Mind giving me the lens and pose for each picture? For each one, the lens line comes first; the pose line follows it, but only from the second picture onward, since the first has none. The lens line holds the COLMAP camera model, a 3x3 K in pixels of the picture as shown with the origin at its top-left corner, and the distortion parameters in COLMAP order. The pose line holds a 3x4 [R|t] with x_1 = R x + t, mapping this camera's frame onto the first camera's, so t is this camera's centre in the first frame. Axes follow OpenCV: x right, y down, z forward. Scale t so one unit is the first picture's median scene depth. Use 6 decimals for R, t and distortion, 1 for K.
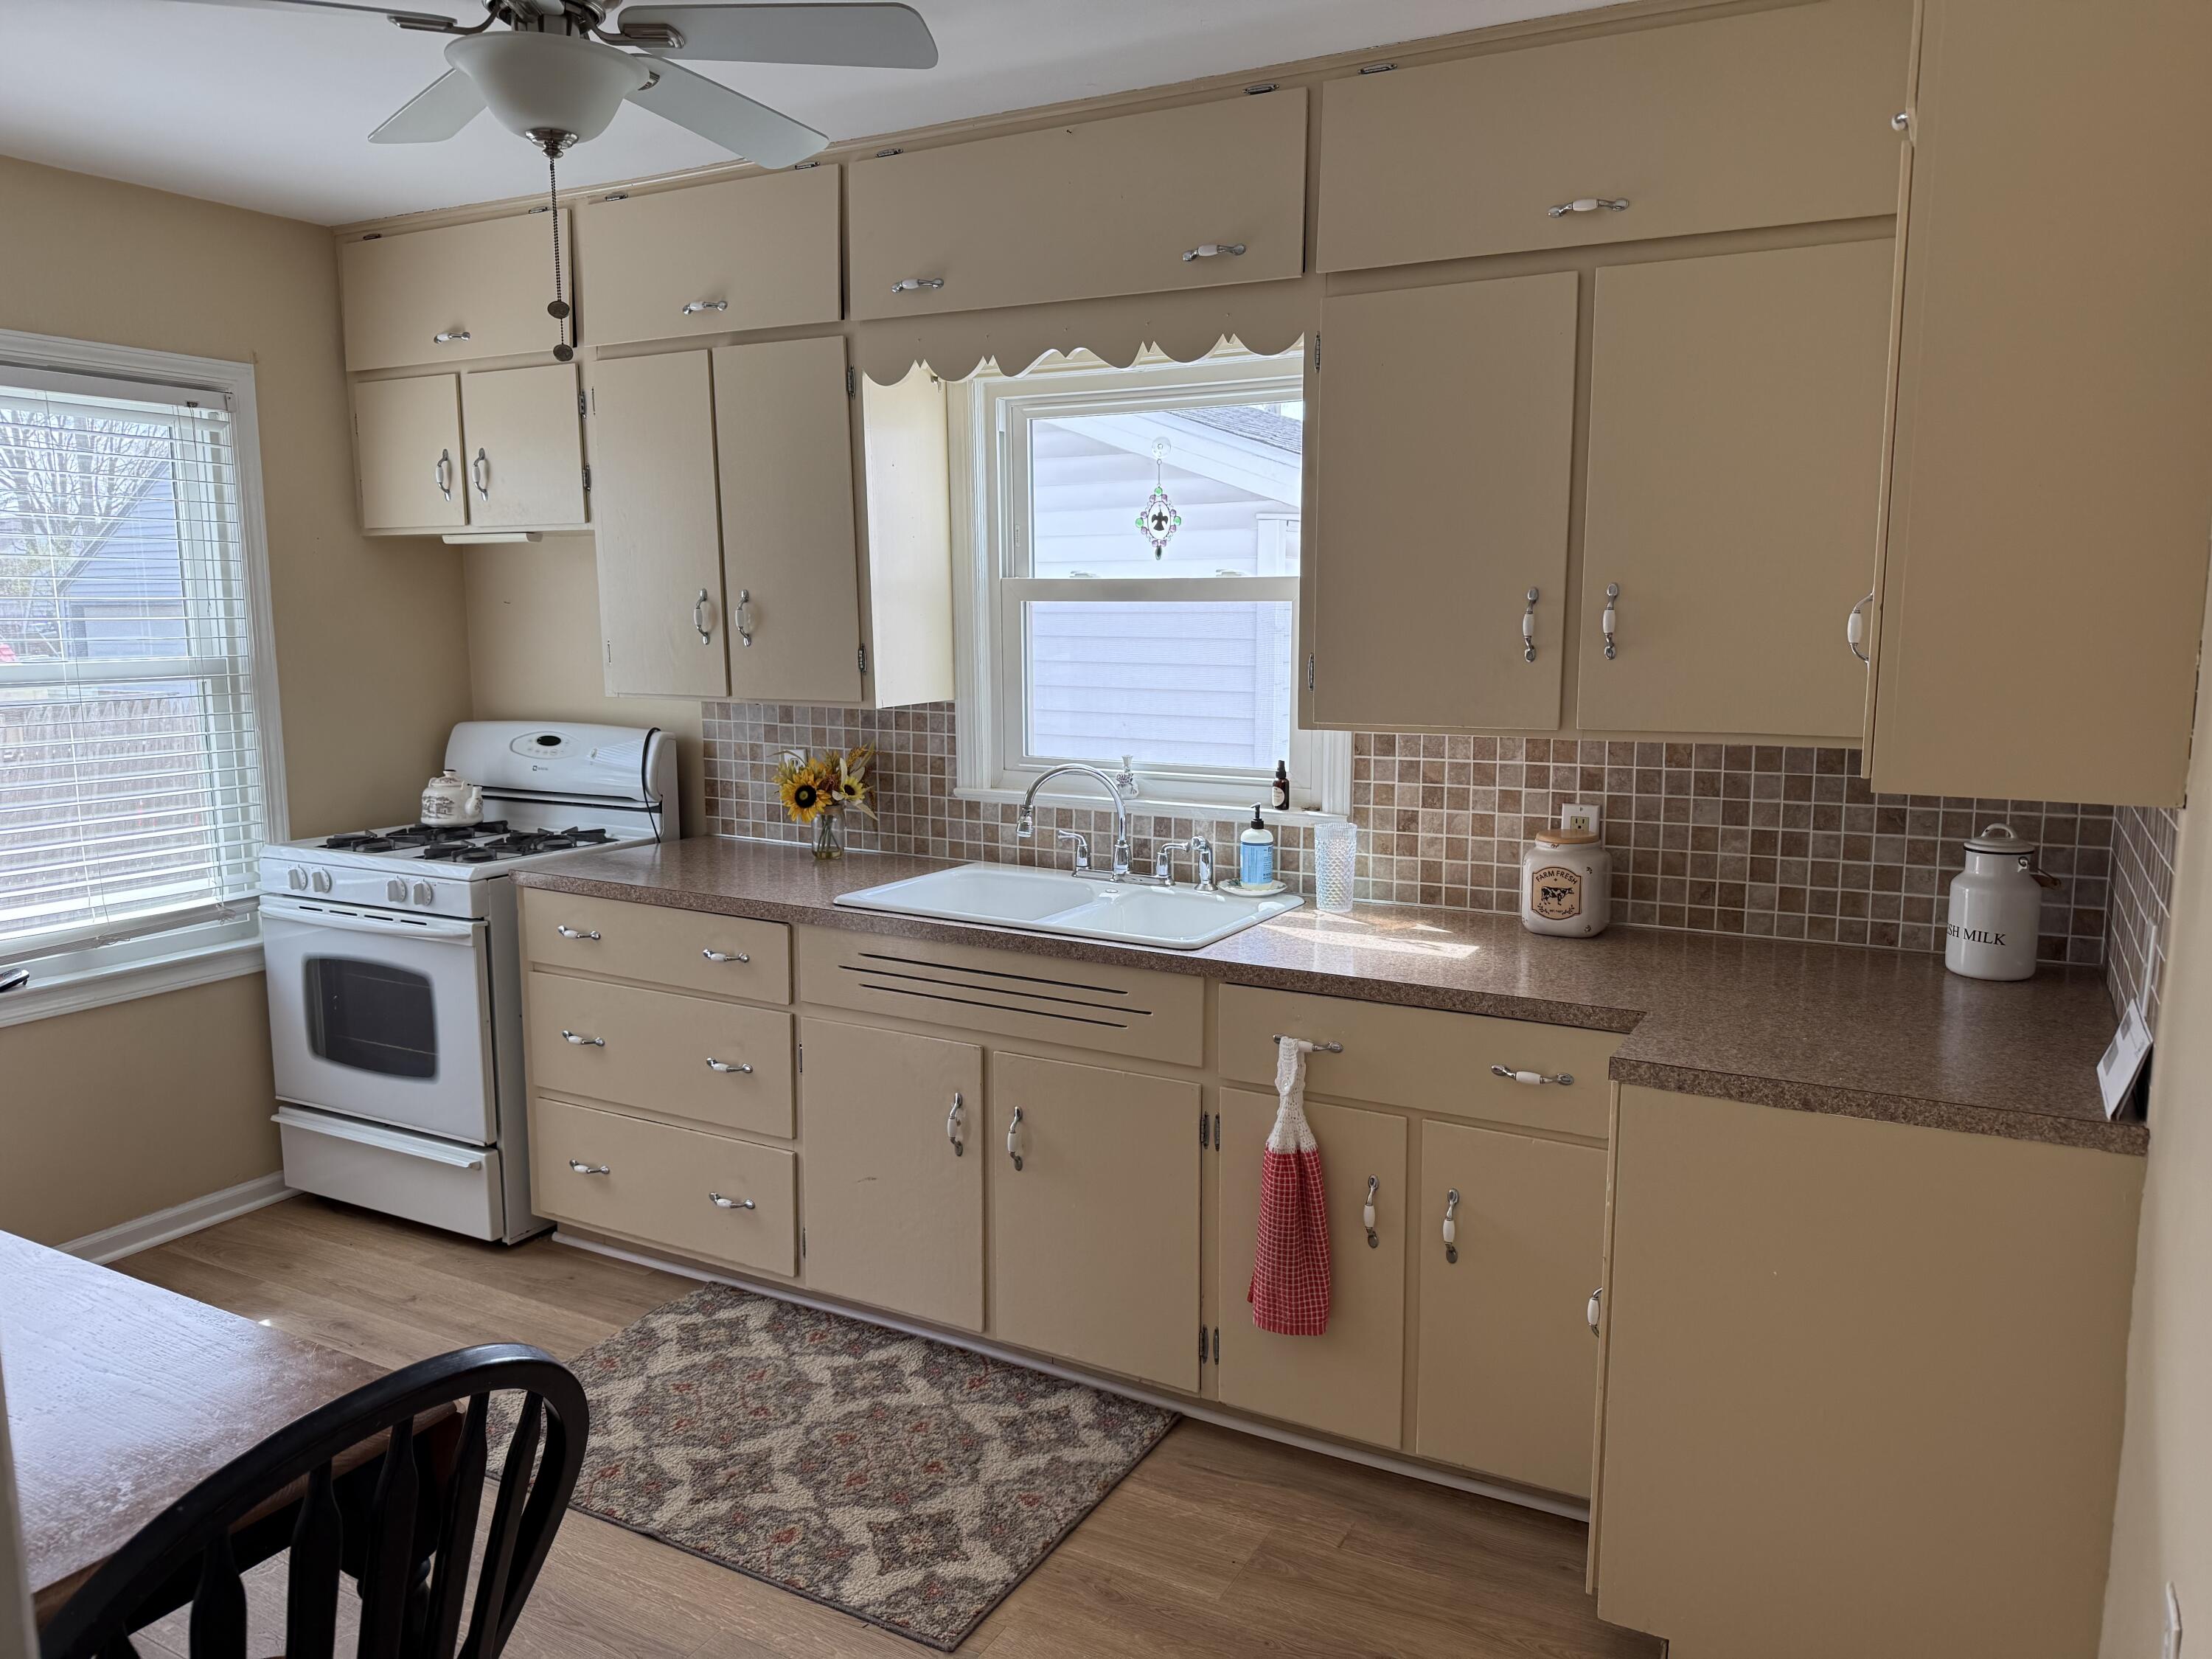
lens RADIAL K [[1565.1, 0, 1106.0], [0, 1565.1, 829.5], [0, 0, 1]] dist [0.199120, -0.429791]
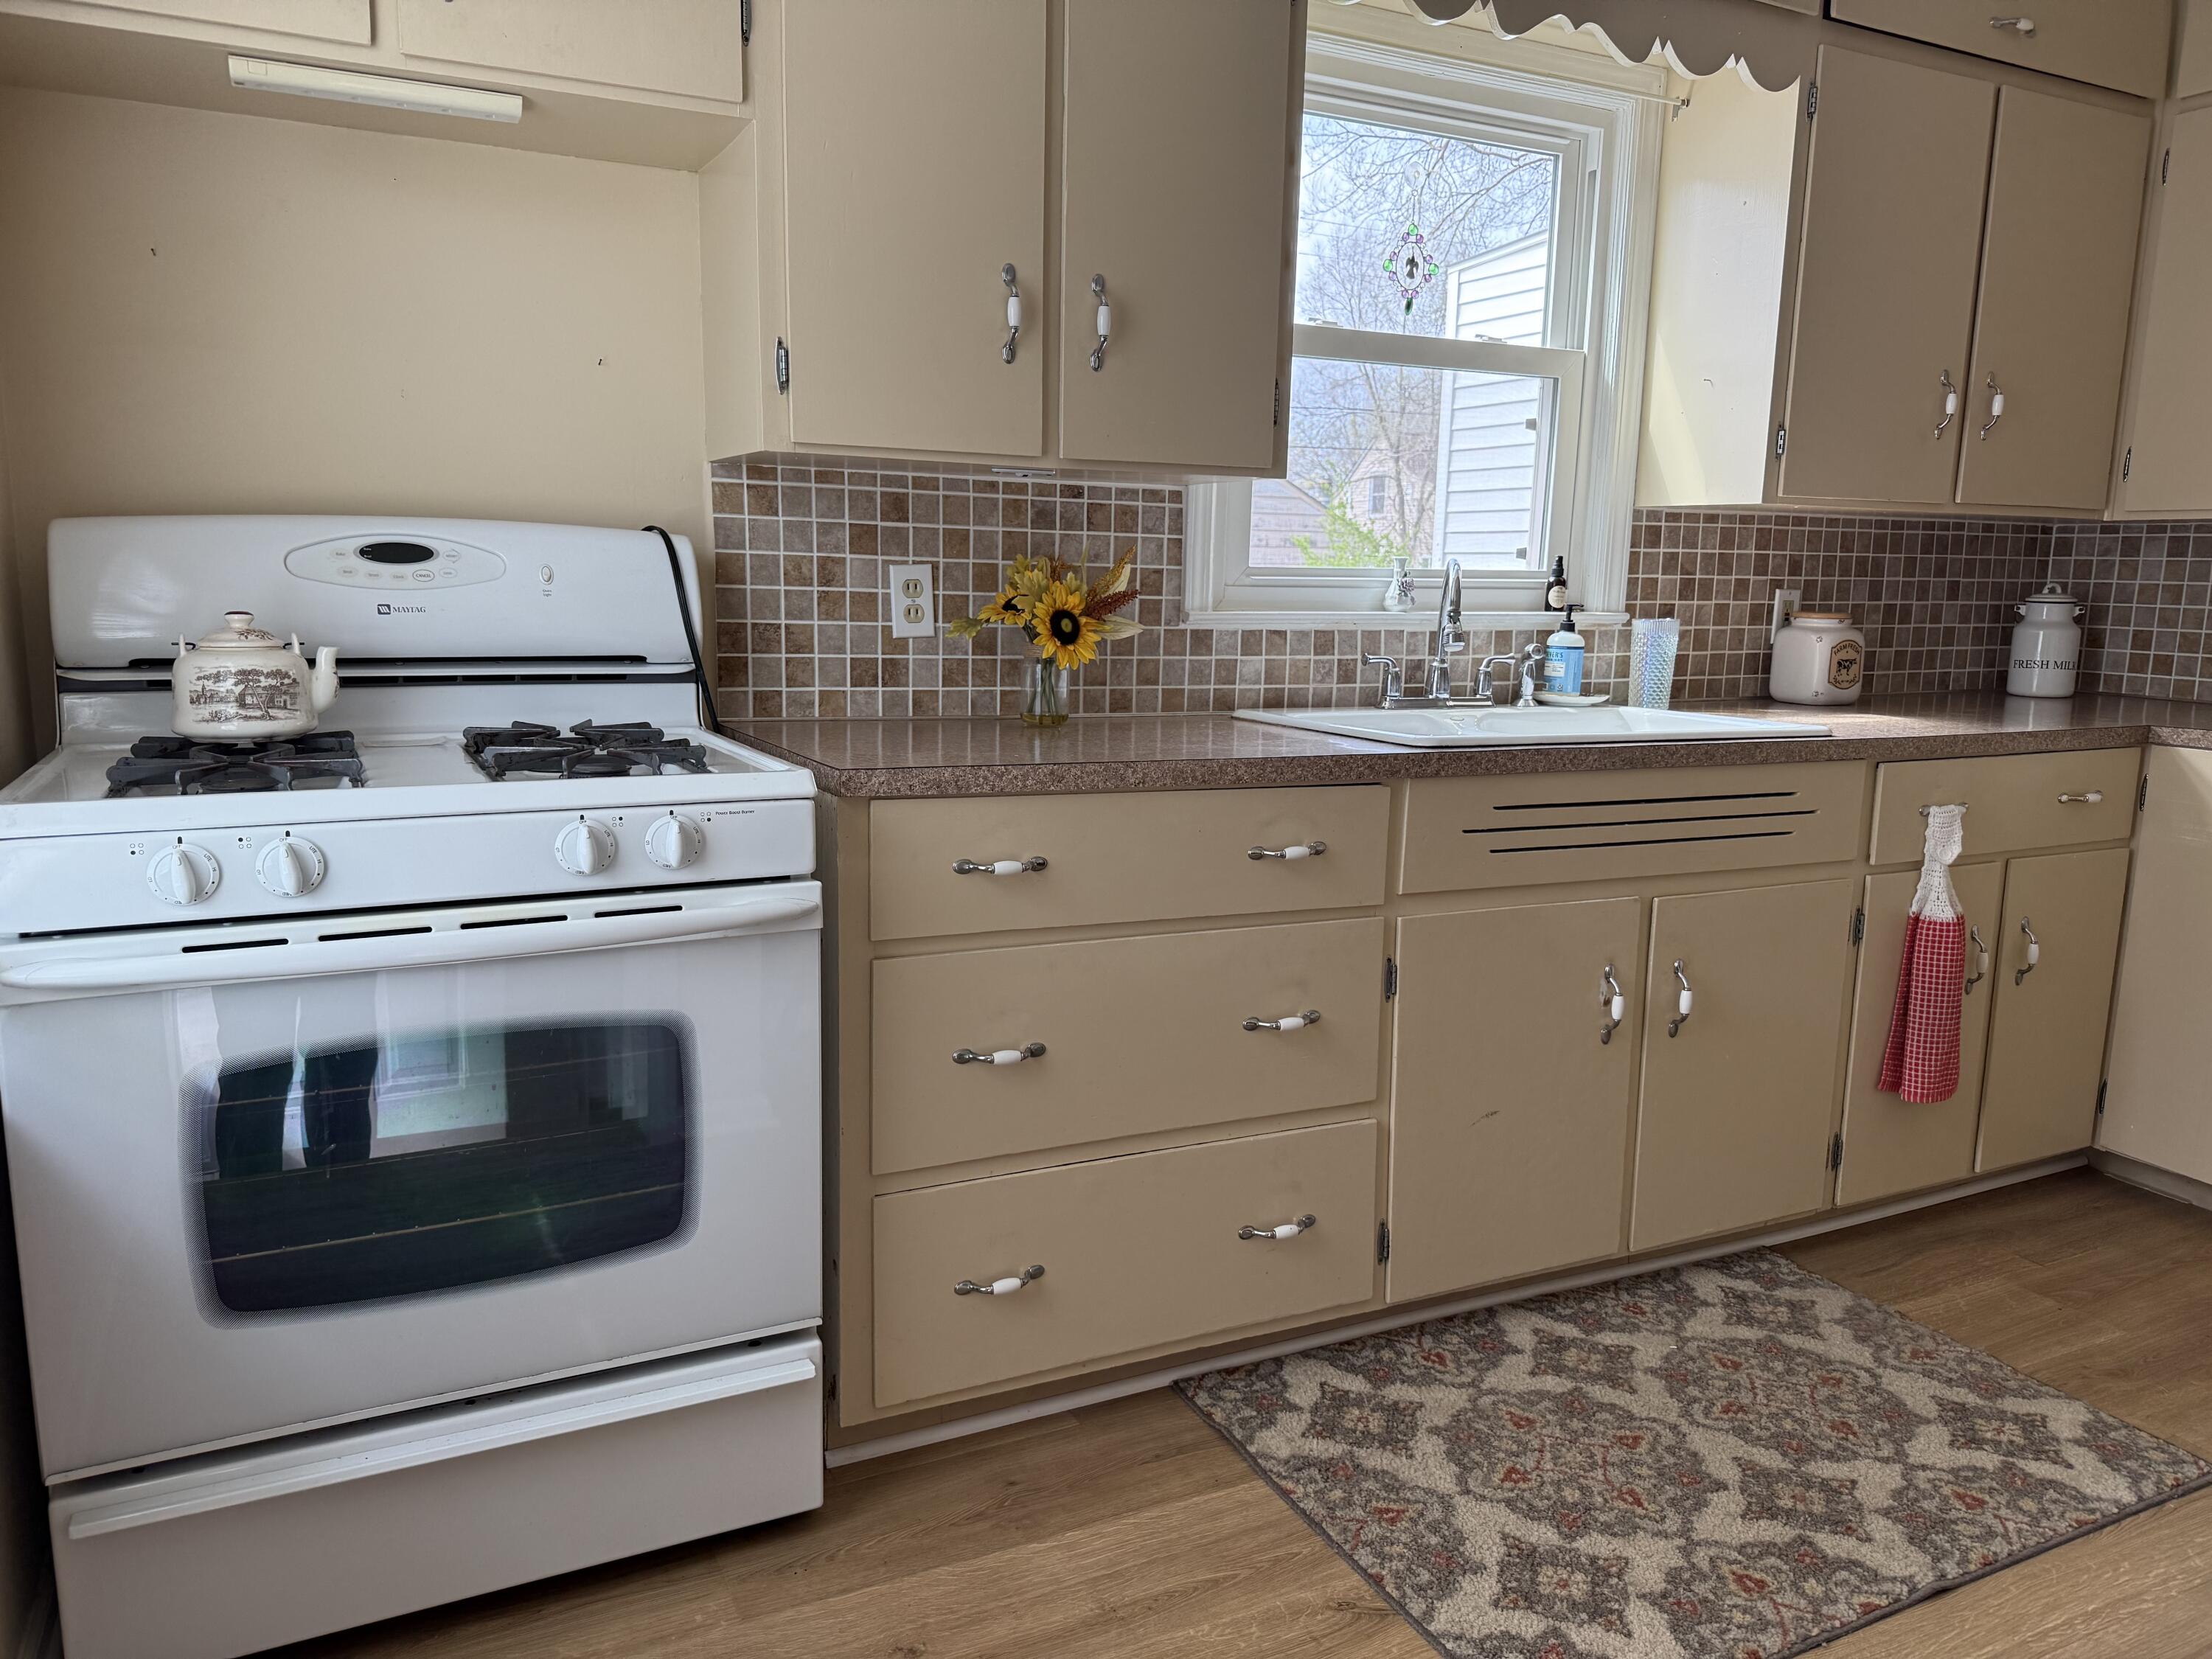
lens RADIAL K [[1578.9, 0, 1106.0], [0, 1578.9, 829.5], [0, 0, 1]] dist [0.098041, -0.118467]
pose [[0.555462, -0.120191, 0.822810, -0.842035], [0.100934, 0.991928, 0.076757, 0.015307], [-0.825394, 0.040414, 0.563109, 0.729846]]
